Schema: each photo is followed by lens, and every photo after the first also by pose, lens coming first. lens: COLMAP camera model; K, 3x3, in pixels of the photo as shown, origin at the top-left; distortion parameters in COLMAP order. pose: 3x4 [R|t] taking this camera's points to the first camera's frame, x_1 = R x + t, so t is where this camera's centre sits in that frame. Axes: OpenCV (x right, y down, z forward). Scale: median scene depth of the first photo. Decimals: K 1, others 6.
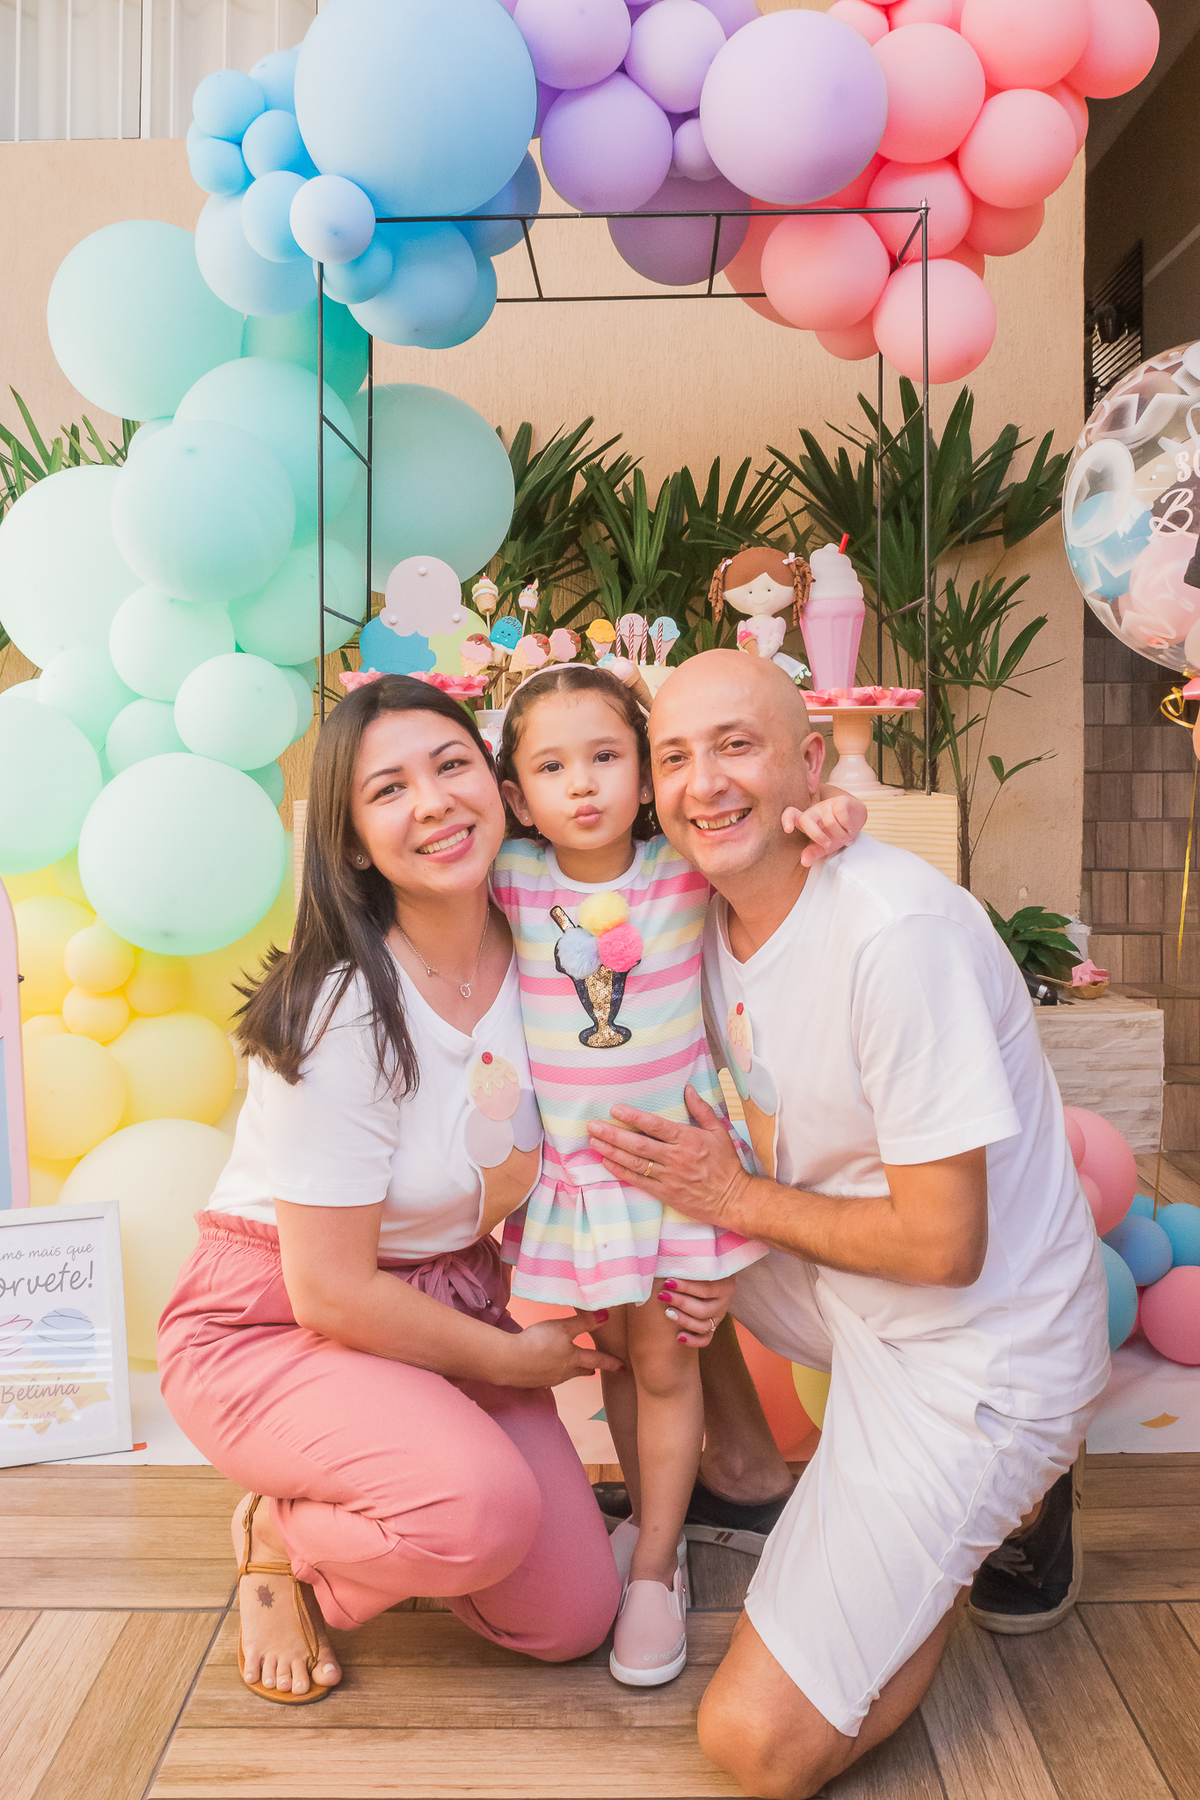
lens RADIAL K [[1593.0, 0, 575.0], [0, 1593.0, 801.8], [0, 0, 1]] dist [-0.112860, 0.096968]
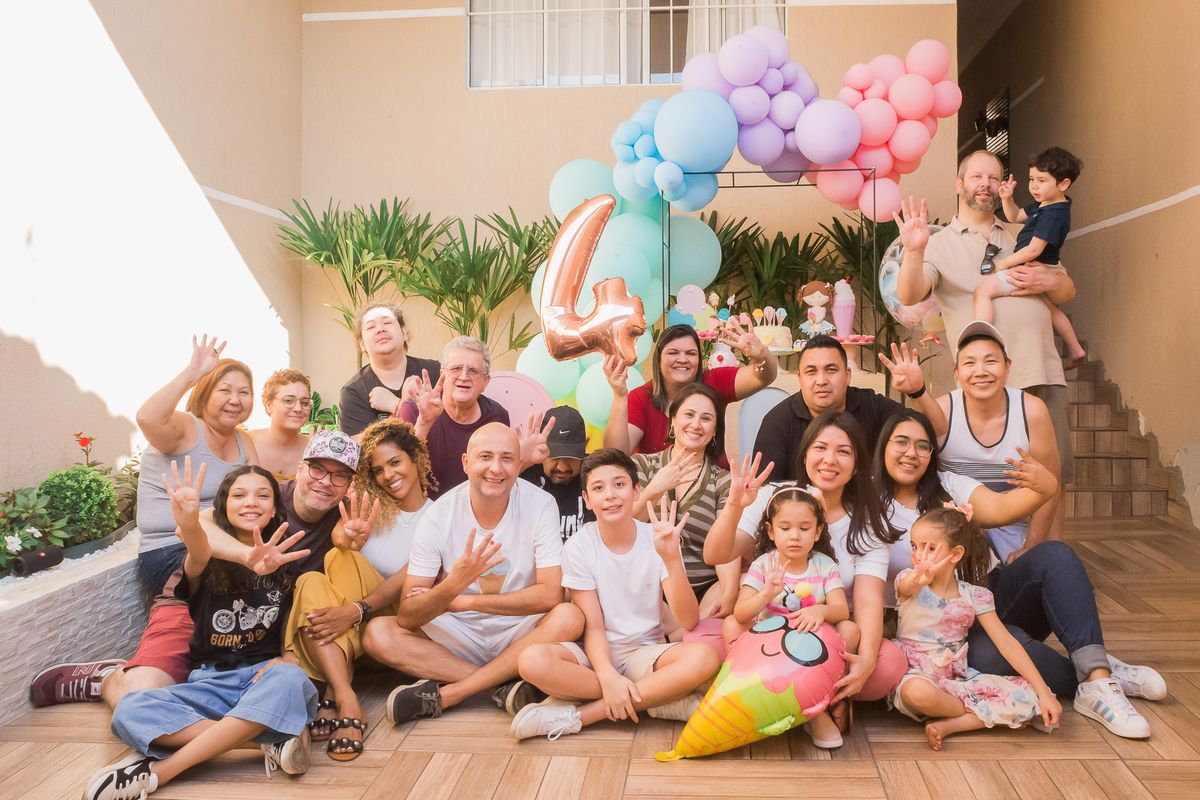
lens RADIAL K [[1028.3, 0, 636.9], [0, 1028.3, 394.8], [0, 0, 1]] dist [-0.102414, 0.004031]
pose [[0.998459, -0.001171, -0.055482, -0.091590], [0.002685, 0.999626, 0.027226, -0.015809], [0.055429, -0.027333, 0.998088, -0.759778]]
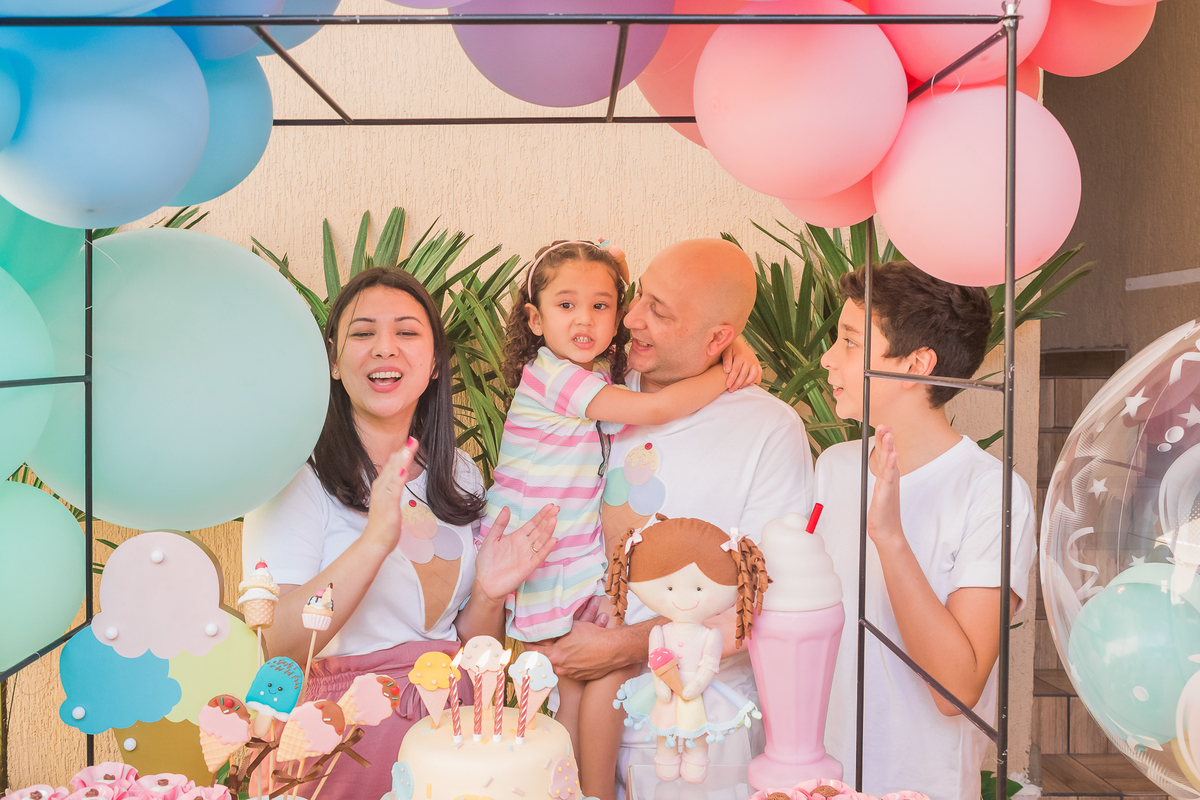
lens RADIAL K [[1204.3, 0, 577.1], [0, 1204.3, 381.0], [0, 0, 1]] dist [-0.069215, 0.013000]
pose [[0.998653, 0.003744, 0.051753, 0.047641], [-0.003817, 0.999992, 0.001321, -0.219099], [-0.051748, -0.001517, 0.998659, 0.518471]]
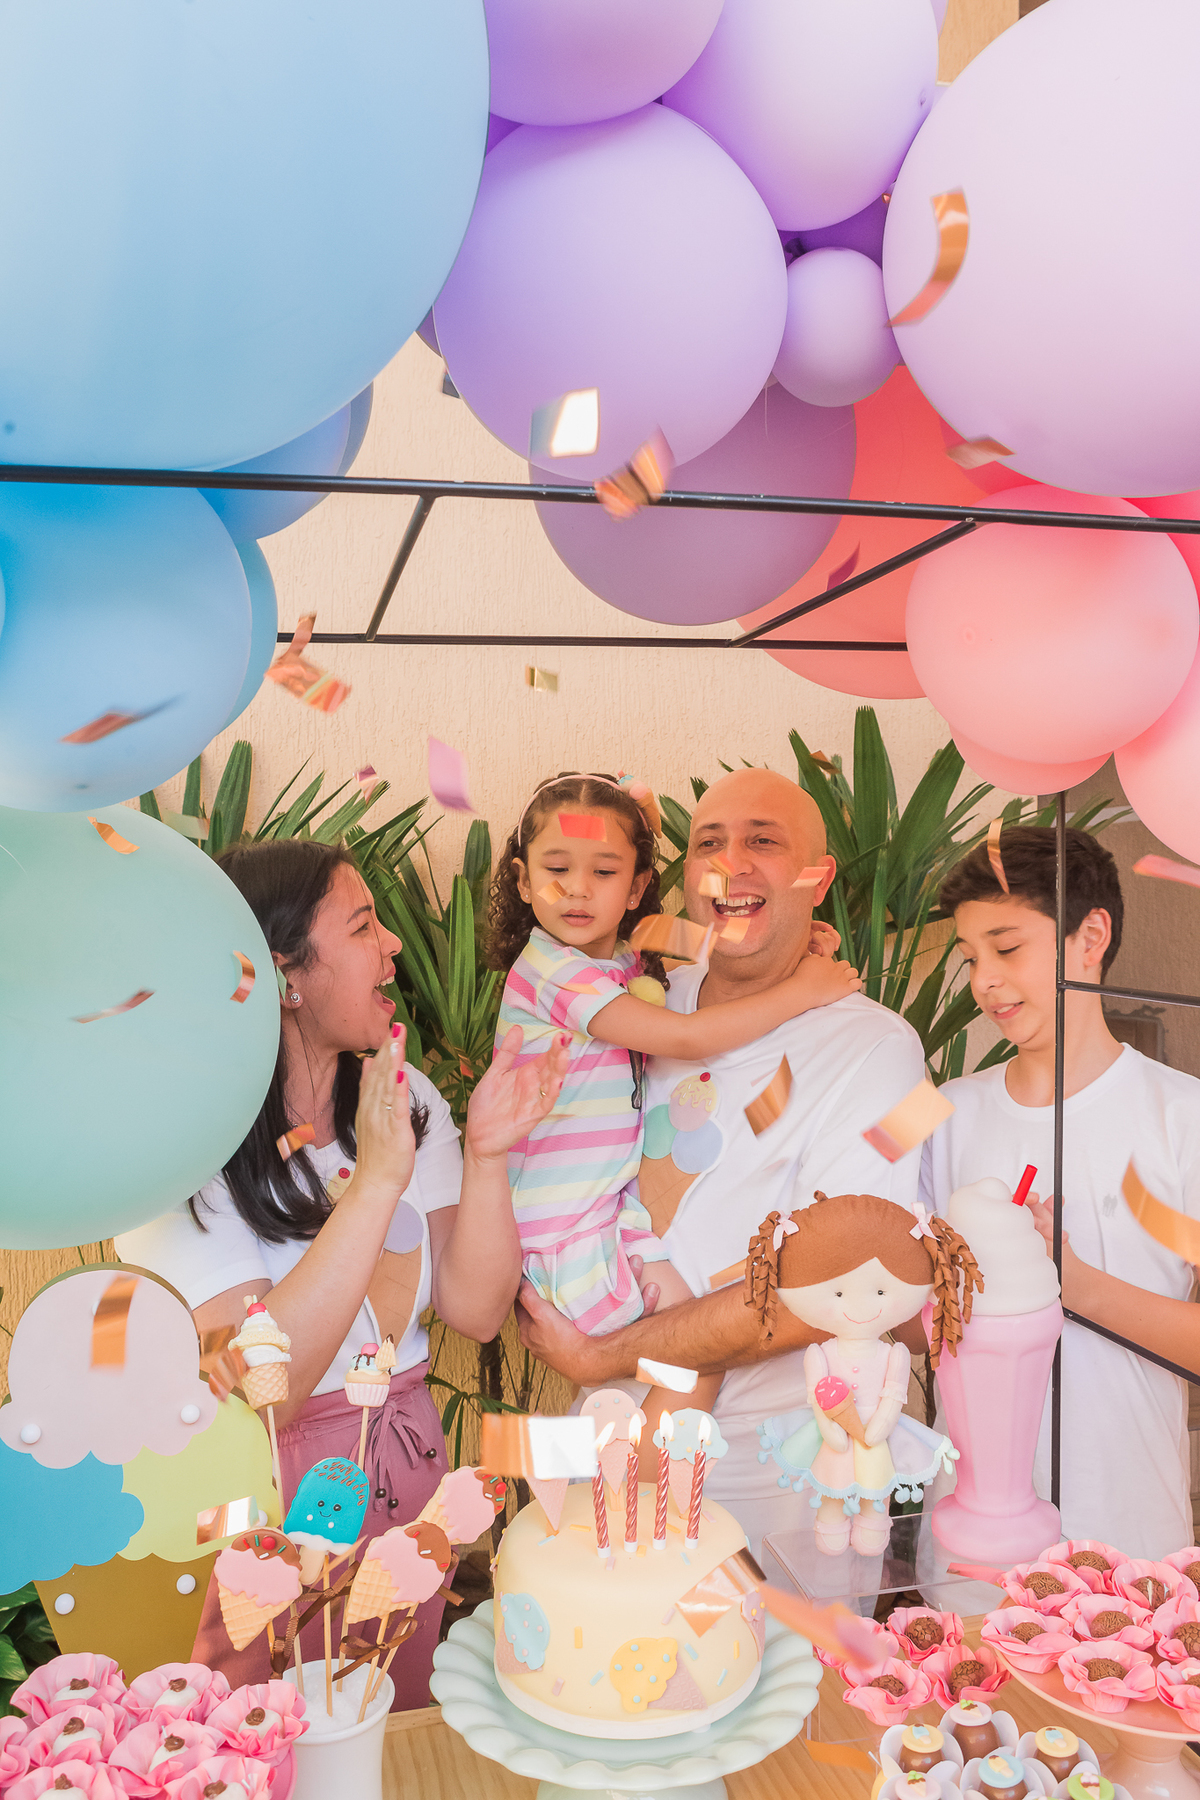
lens RADIAL K [[1445.2, 0, 595.2], [0, 1445.2, 898.0], [0, 0, 1]] dist [-0.104975, 0.075432]
pose [[0.964969, -0.015942, 0.261881, -0.067922], [0.020872, 0.999653, -0.016057, -0.245742], [-0.261534, 0.020961, 0.964967, 0.615341]]
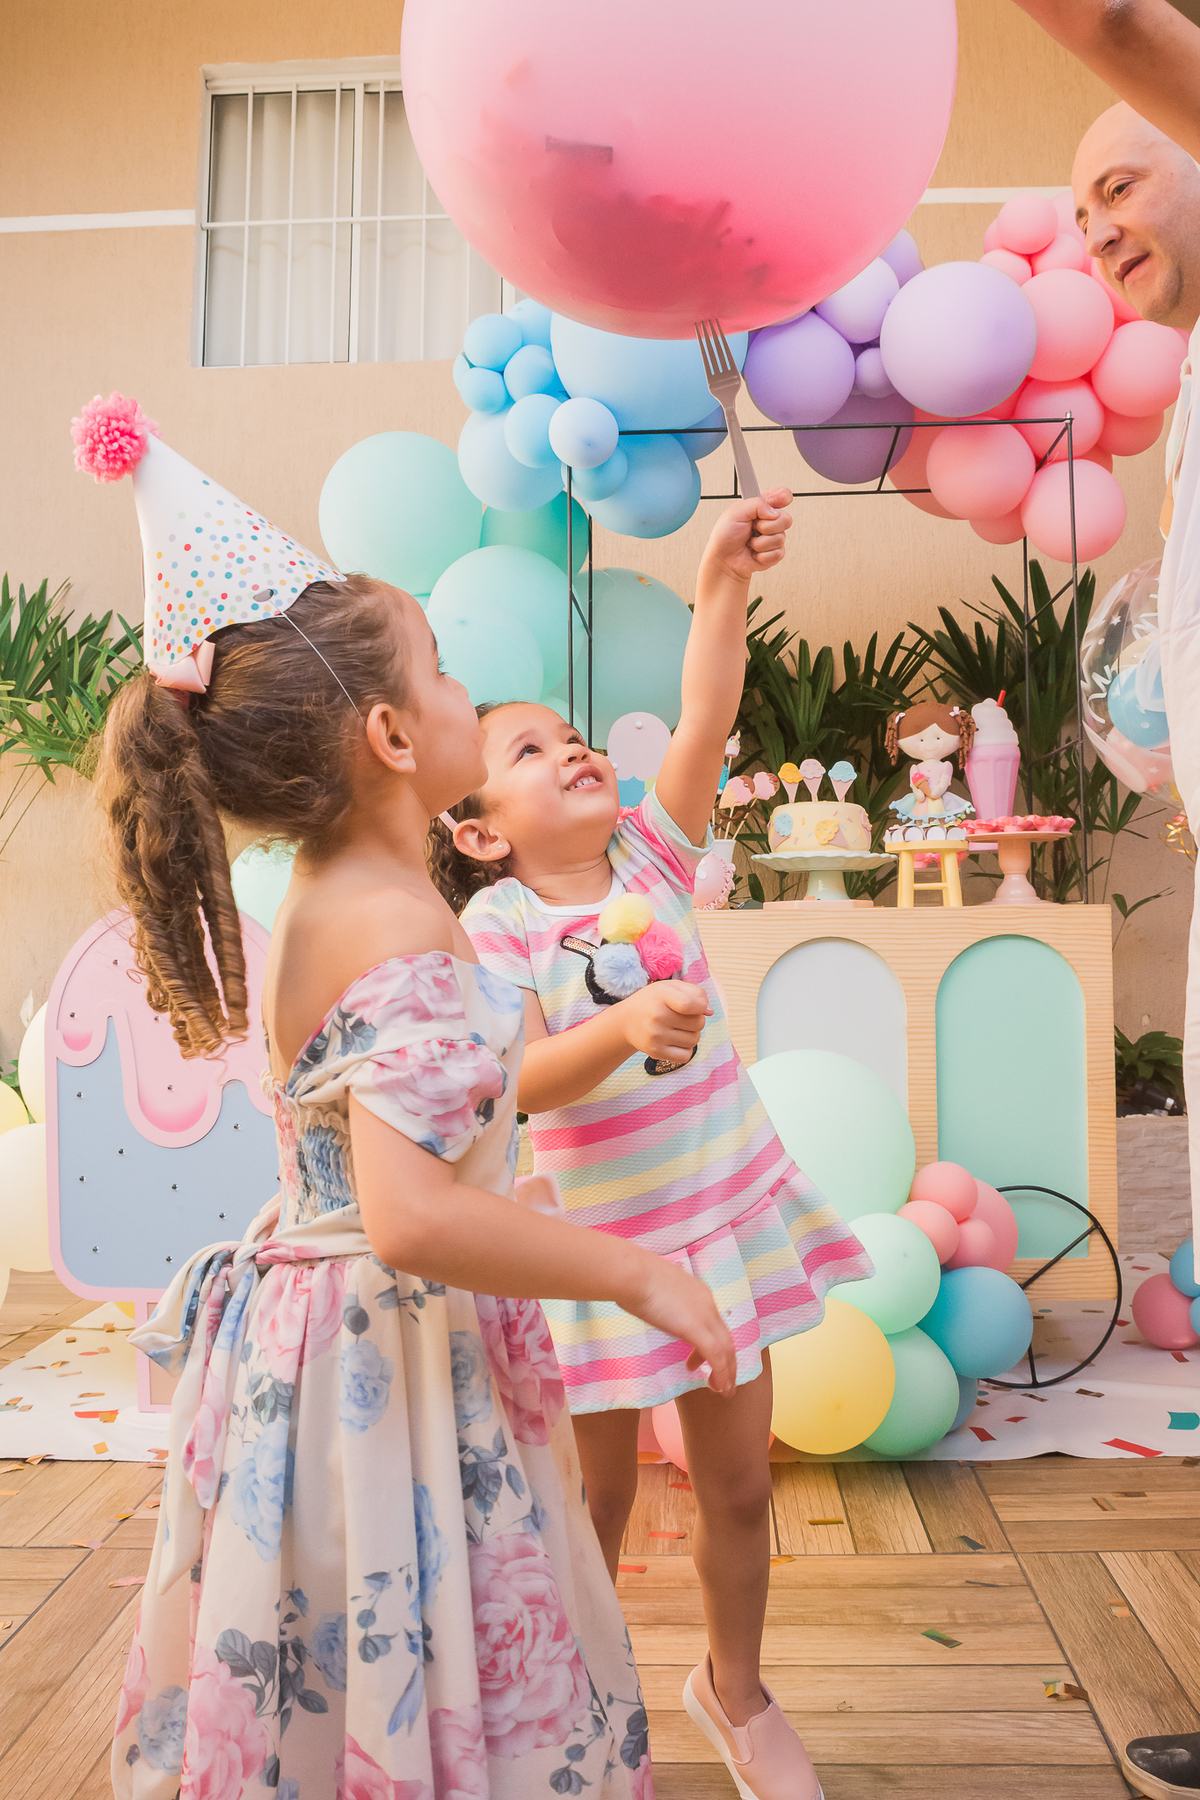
lens RADIAL K [[1569.7, 0, 599.0], [0, 1569.7, 845.4], [0, 0, 1]] dist [-0.112130, 0.098575]
pose [[0.999286, -0.005240, -0.037408, -0.083610], [0.001878, 0.995999, -0.089339, 0.047608], [0.037726, 0.089205, 0.995299, -0.149558]]
